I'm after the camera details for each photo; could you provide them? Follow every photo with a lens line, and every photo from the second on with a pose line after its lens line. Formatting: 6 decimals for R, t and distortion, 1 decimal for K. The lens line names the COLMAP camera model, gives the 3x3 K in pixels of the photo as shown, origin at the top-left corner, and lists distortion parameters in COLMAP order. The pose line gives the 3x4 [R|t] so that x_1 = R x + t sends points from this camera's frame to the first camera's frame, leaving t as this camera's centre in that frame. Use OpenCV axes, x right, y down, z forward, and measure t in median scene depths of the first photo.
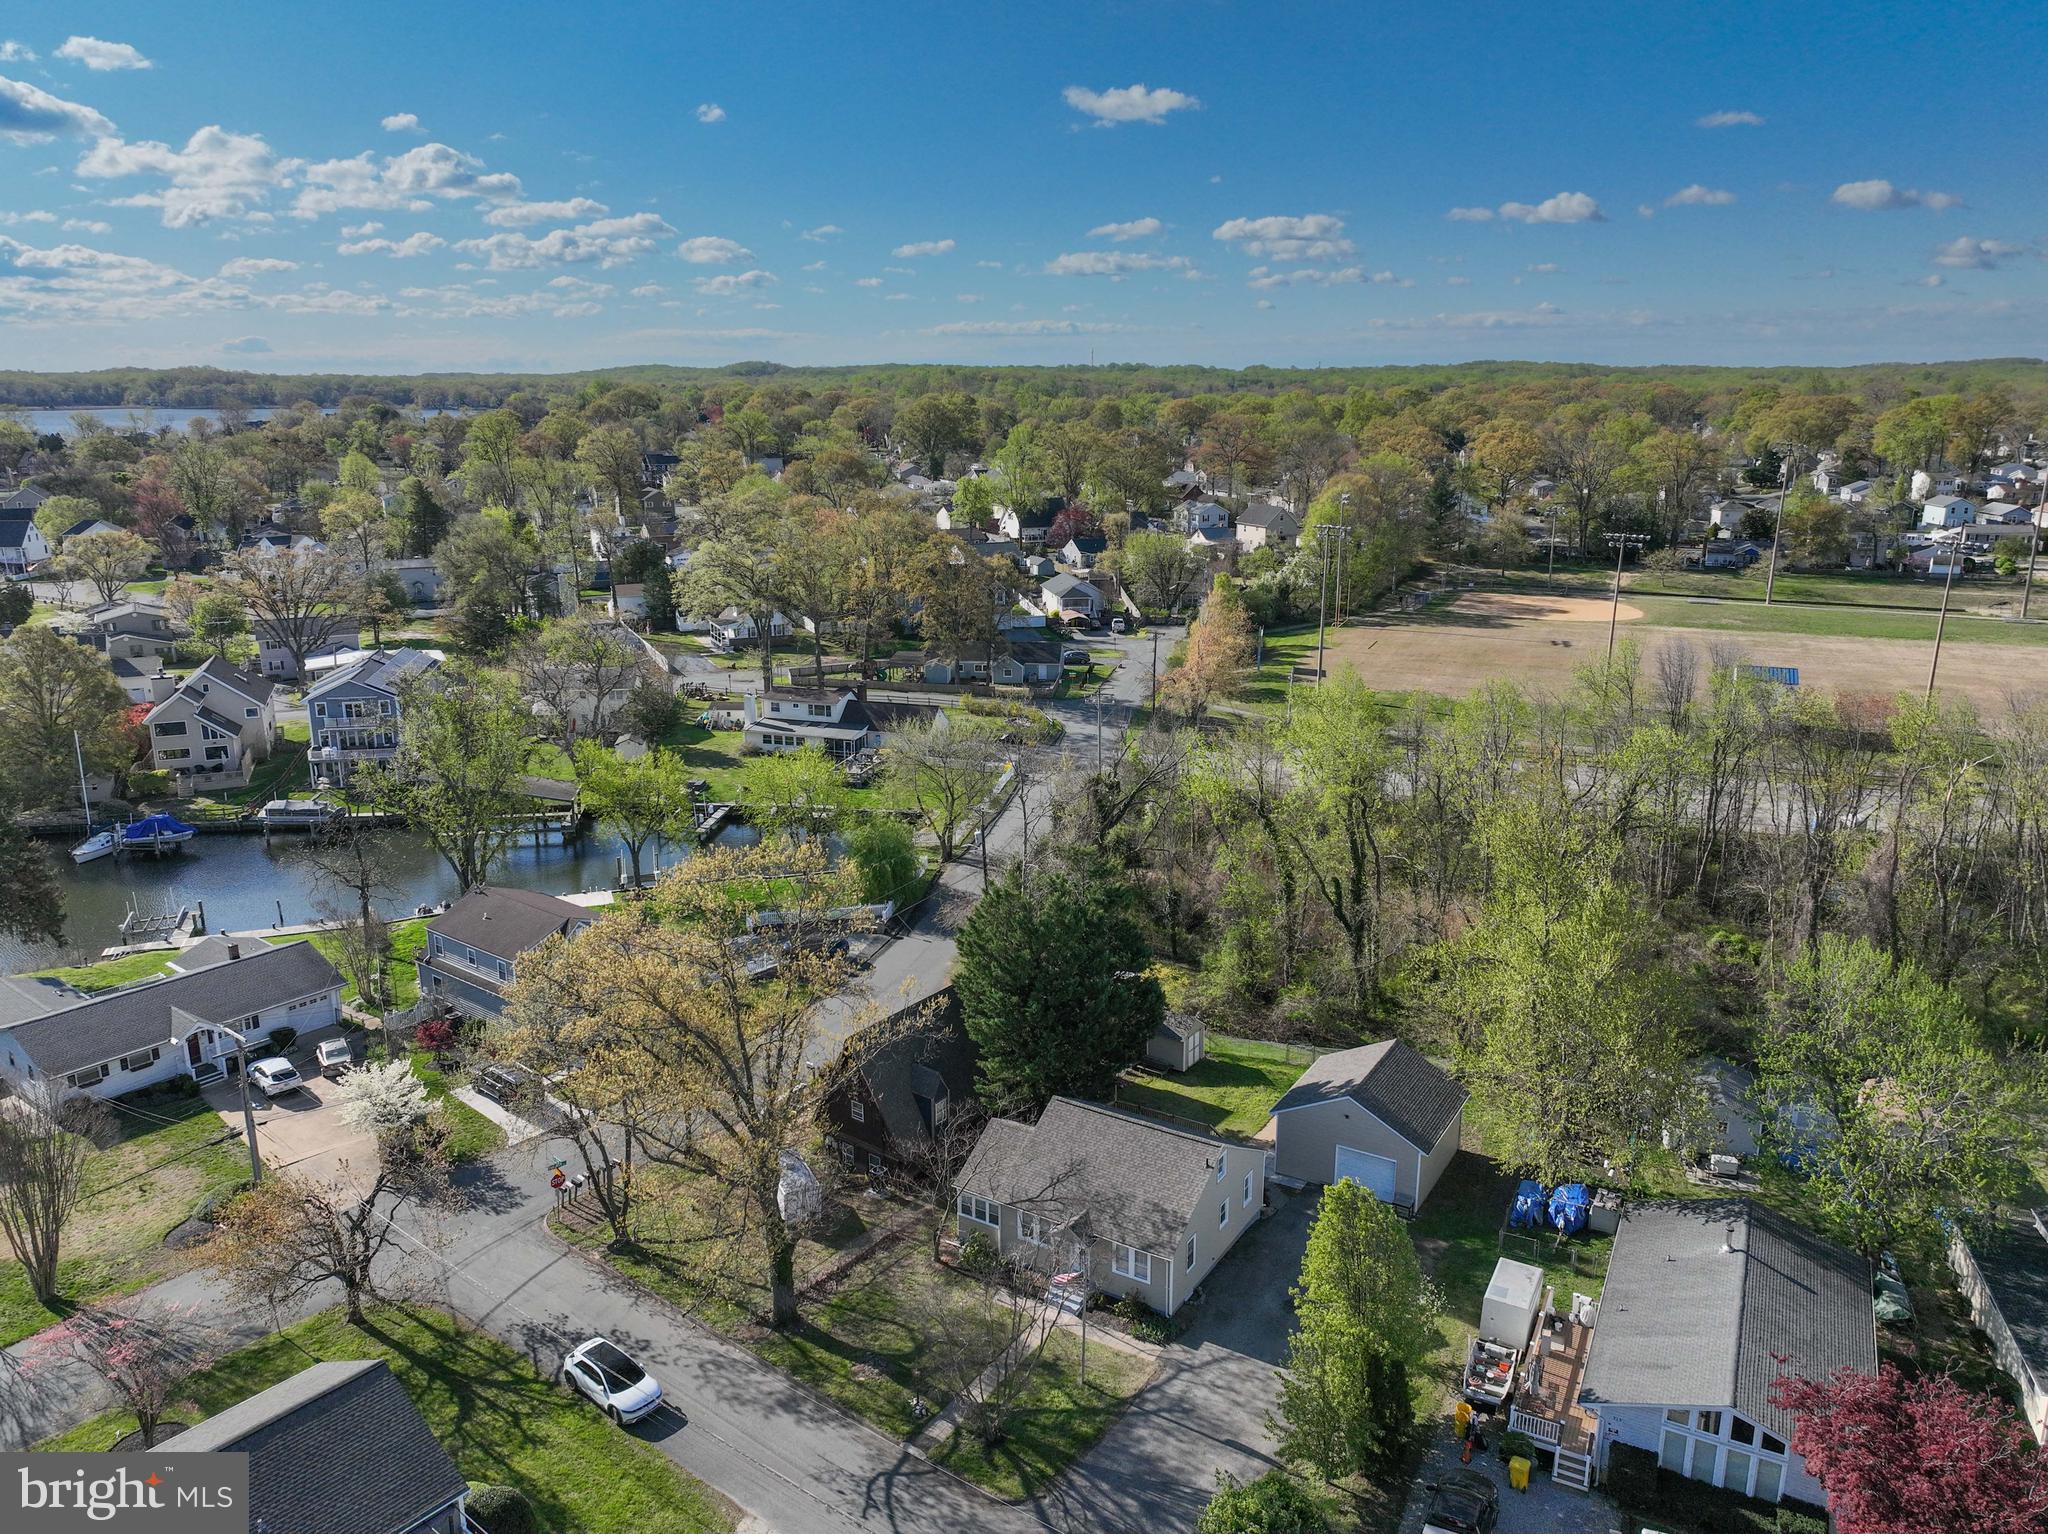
lens RADIAL K [[1457.0, 0, 1033.3], [0, 1457.0, 768.7], [0, 0, 1]] dist [-0.002834, 0.012494]
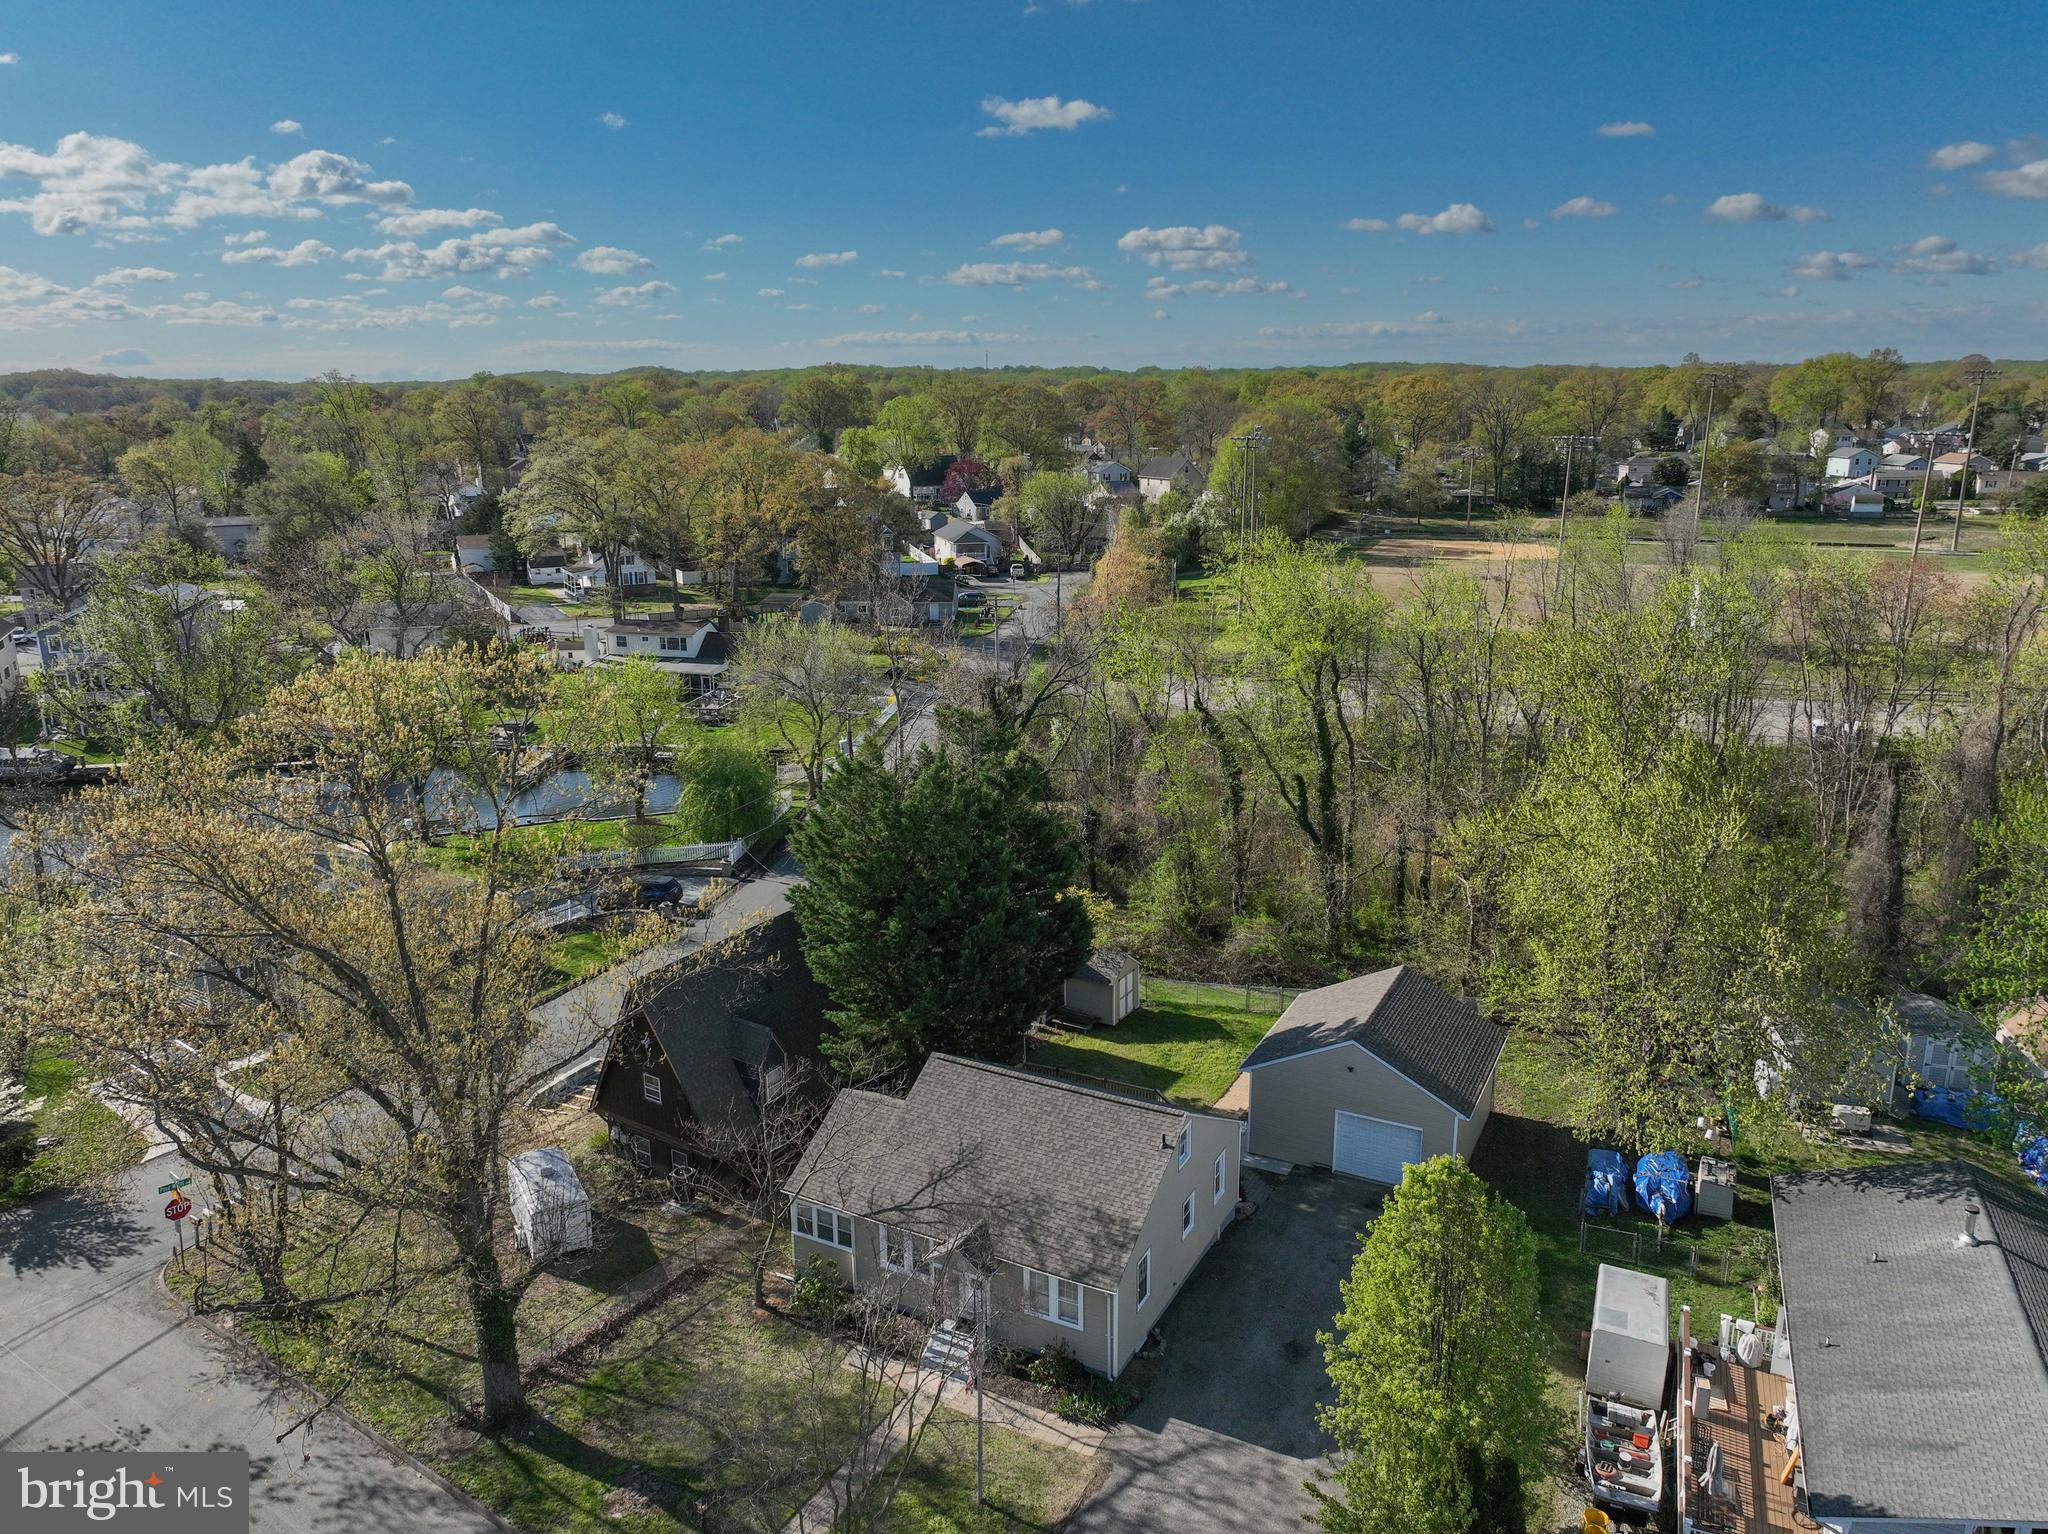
lens RADIAL K [[1457.0, 0, 1026.0], [0, 1457.0, 765.3], [0, 0, 1]] dist [-0.002834, 0.012494]
pose [[0.997849, -0.024107, 0.060956, 0.016203], [0.024056, 0.999709, 0.001578, 0.076459], [-0.060976, -0.000109, 0.998139, 0.269128]]
